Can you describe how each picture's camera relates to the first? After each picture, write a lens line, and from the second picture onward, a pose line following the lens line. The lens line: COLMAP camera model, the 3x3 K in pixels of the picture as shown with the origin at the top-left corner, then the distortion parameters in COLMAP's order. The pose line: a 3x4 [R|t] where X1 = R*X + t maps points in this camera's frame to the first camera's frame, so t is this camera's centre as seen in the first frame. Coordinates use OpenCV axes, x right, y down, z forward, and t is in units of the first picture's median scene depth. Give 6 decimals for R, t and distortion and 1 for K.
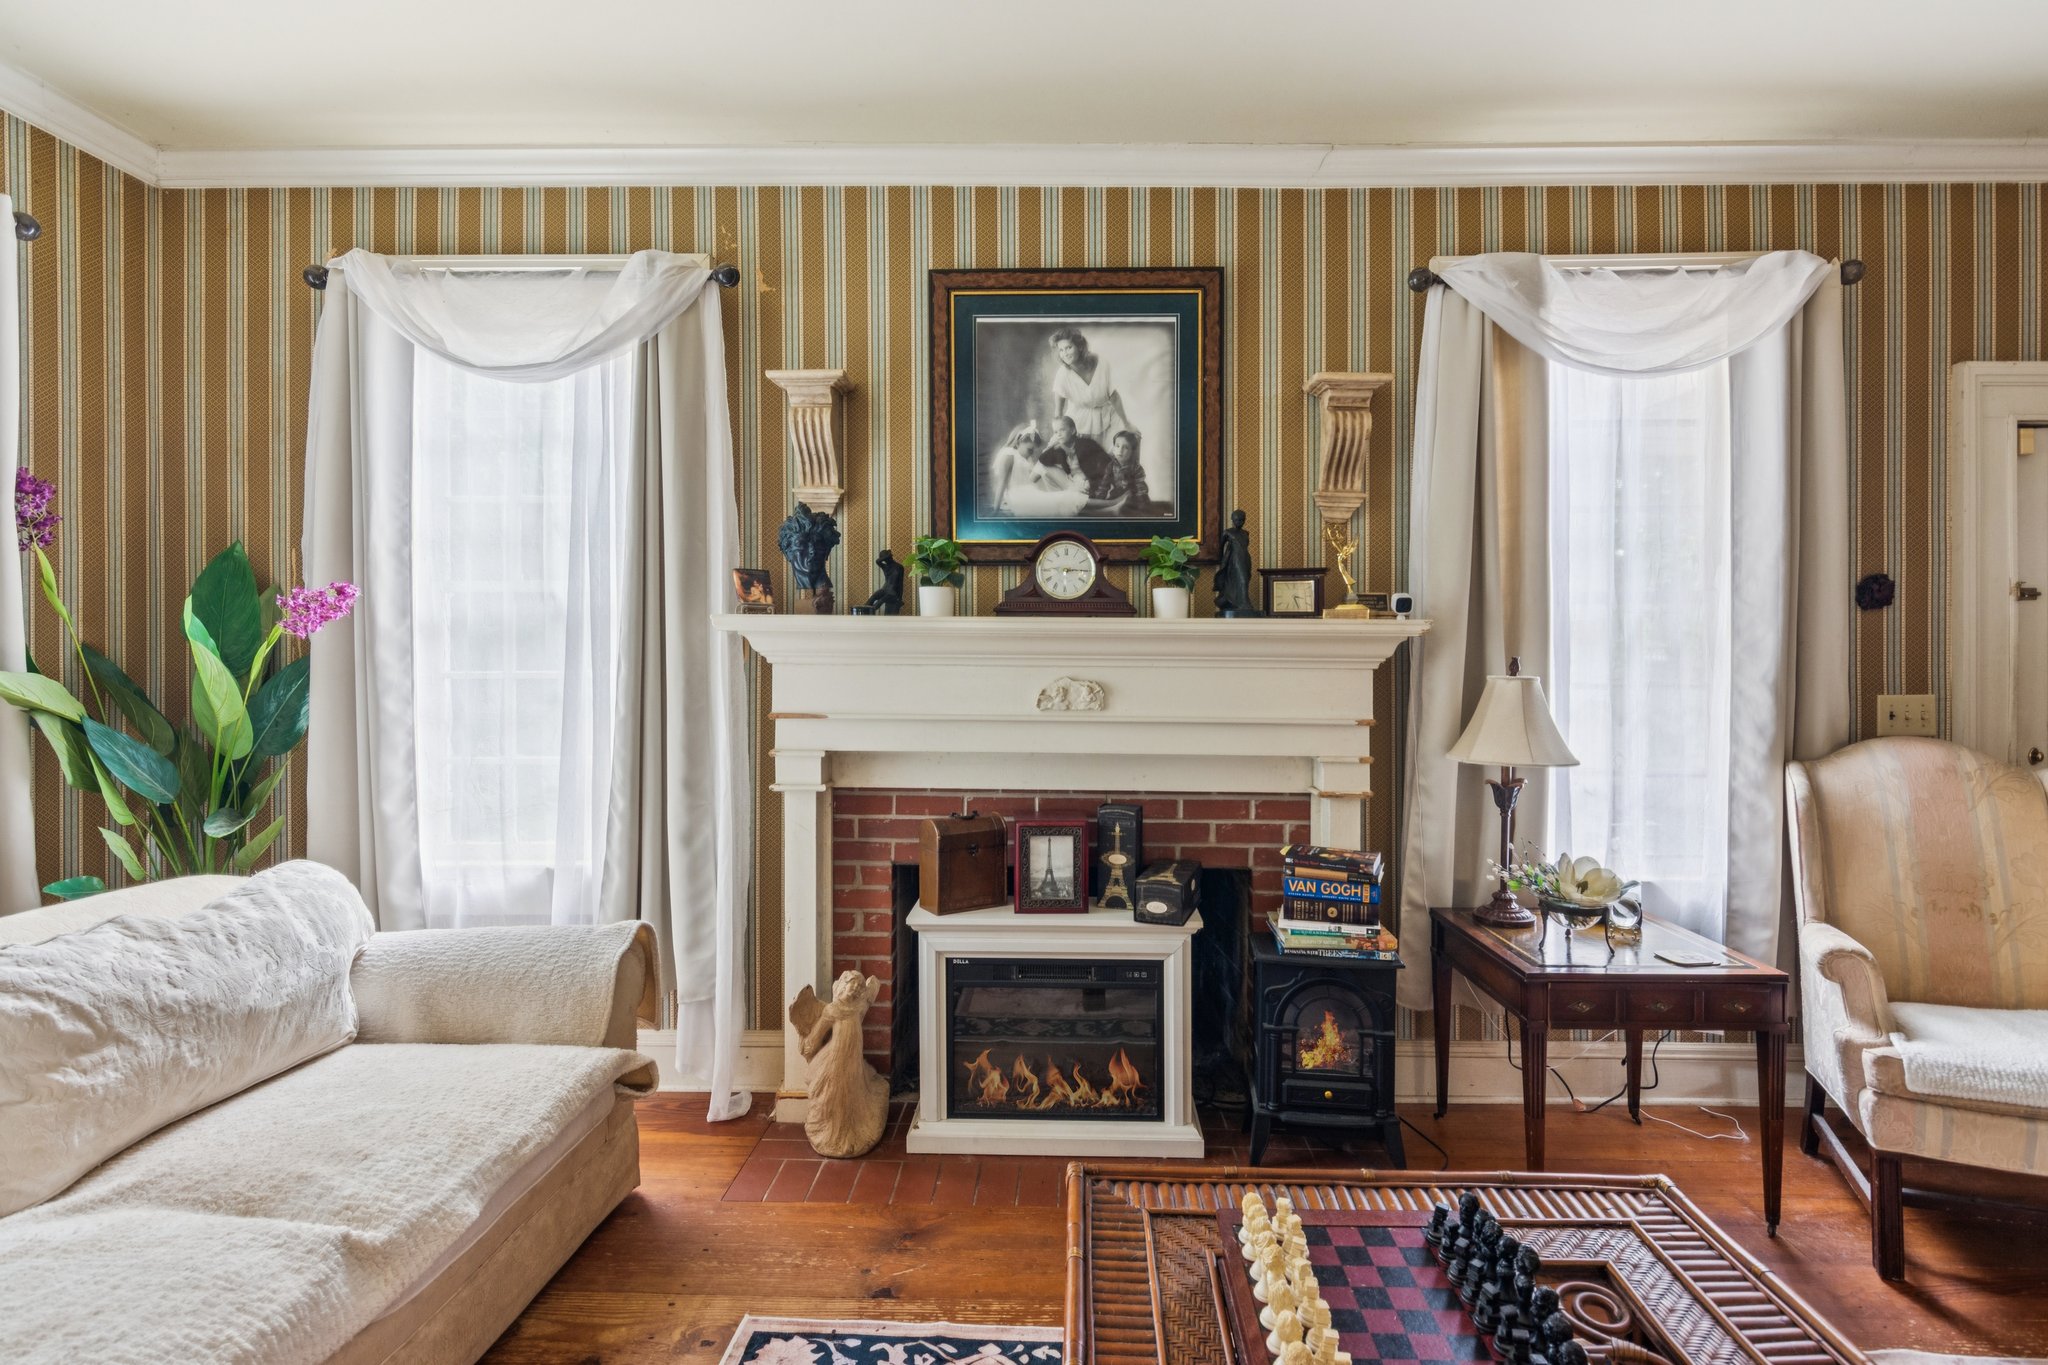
lens RADIAL K [[1043.9, 0, 1047.6], [0, 1043.9, 656.7], [0, 0, 1]] dist [-0.001696, -0.000133]
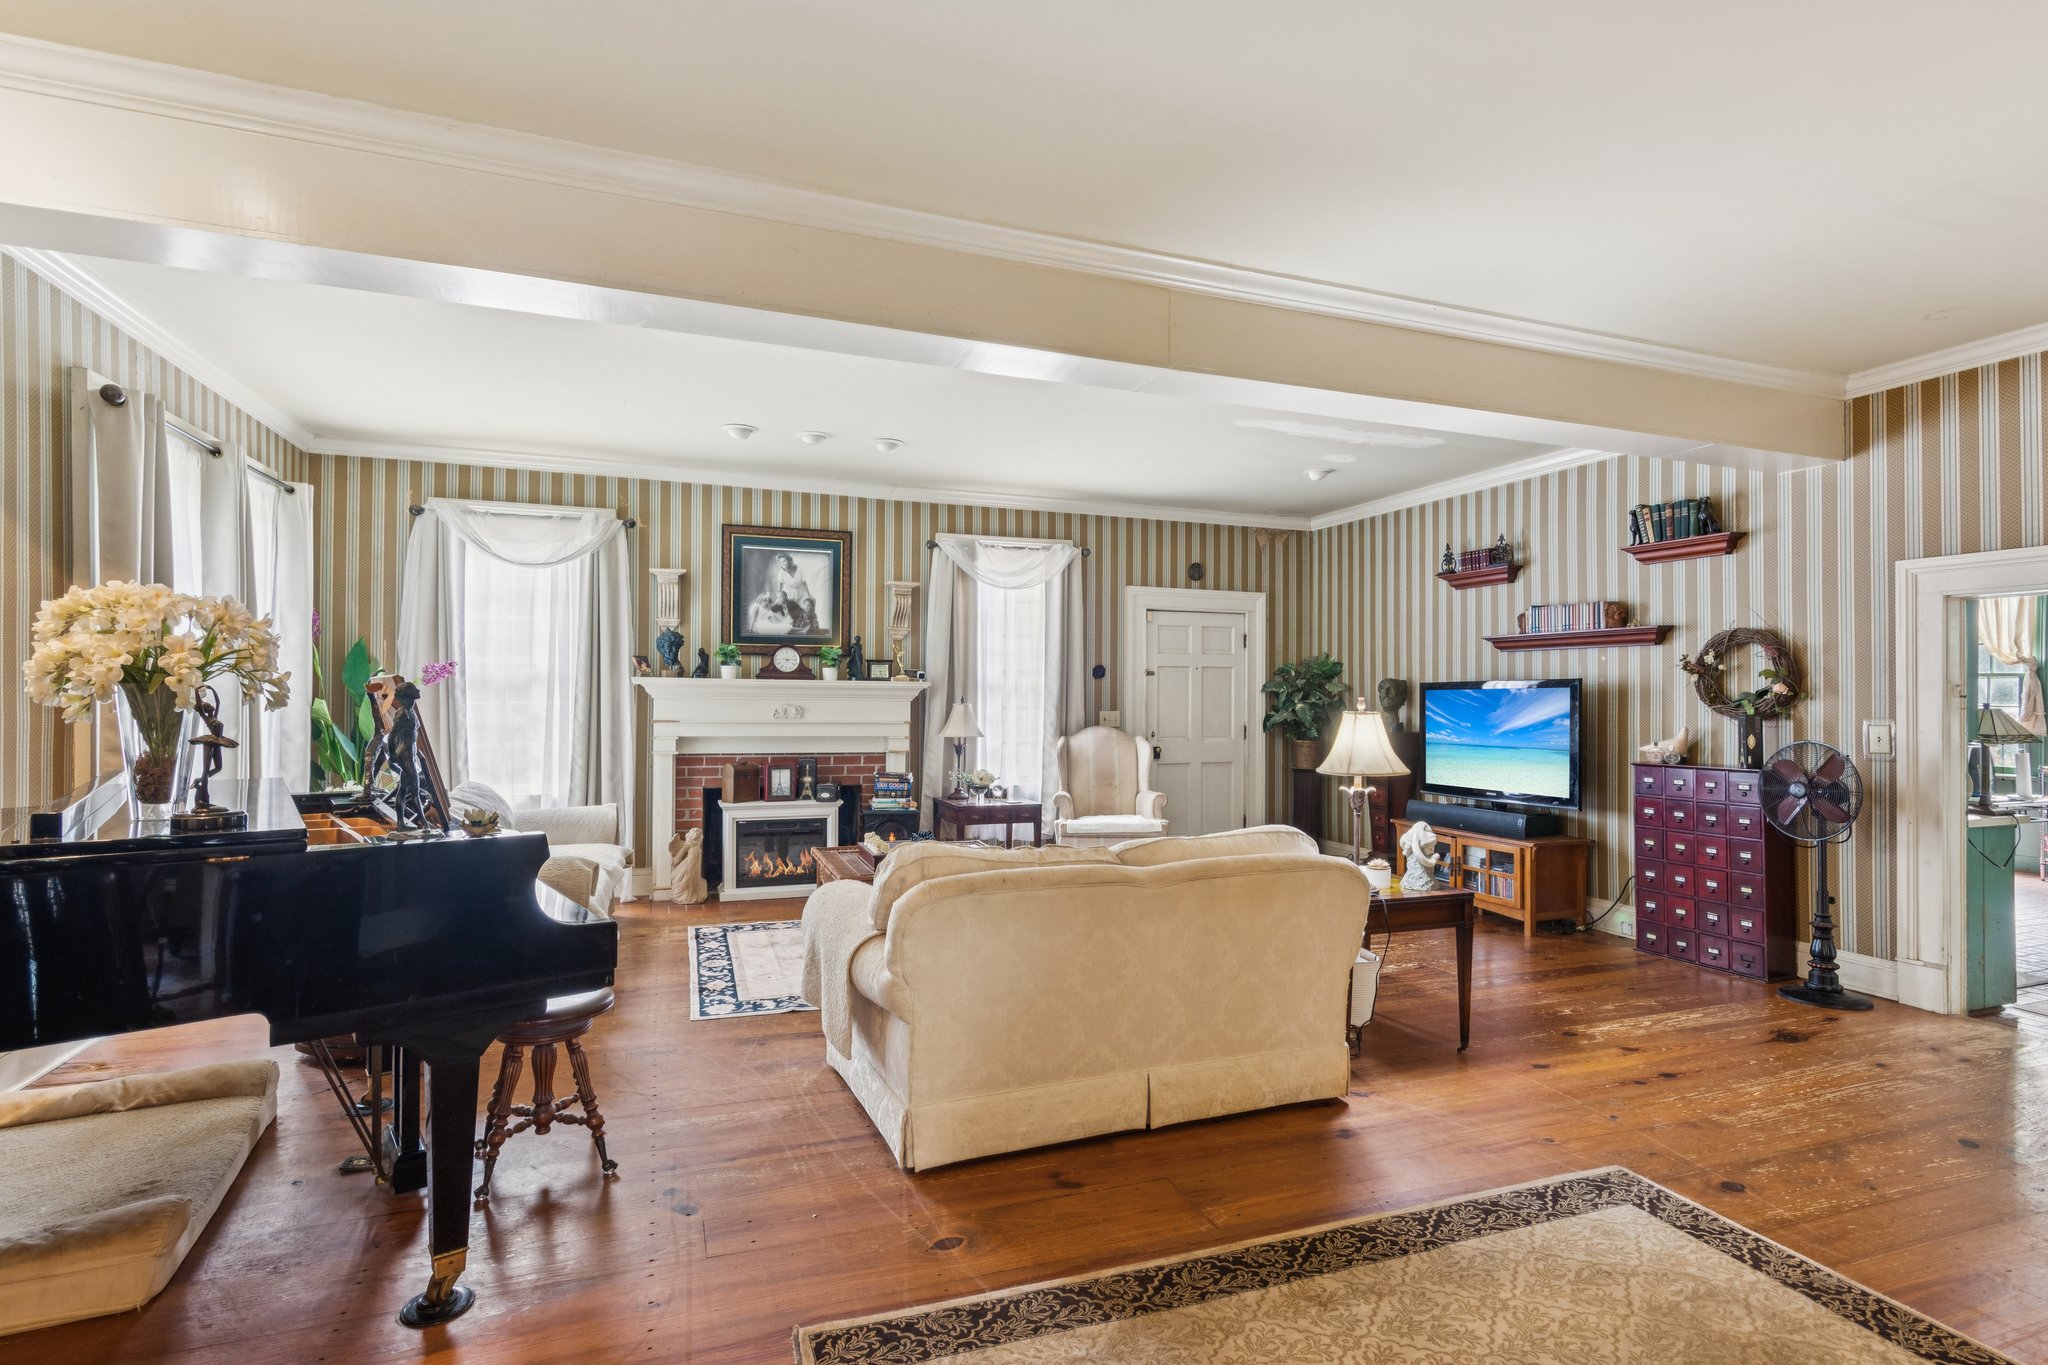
lens RADIAL K [[973.3, 0, 1013.9], [0, 973.3, 683.4], [0, 0, 1]] dist [-0.005137, -0.000247]
pose [[0.936159, 0.007425, 0.351499, -0.266870], [-0.004287, 0.999944, -0.009707, -0.008777], [-0.351551, 0.007580, 0.936138, -1.224110]]
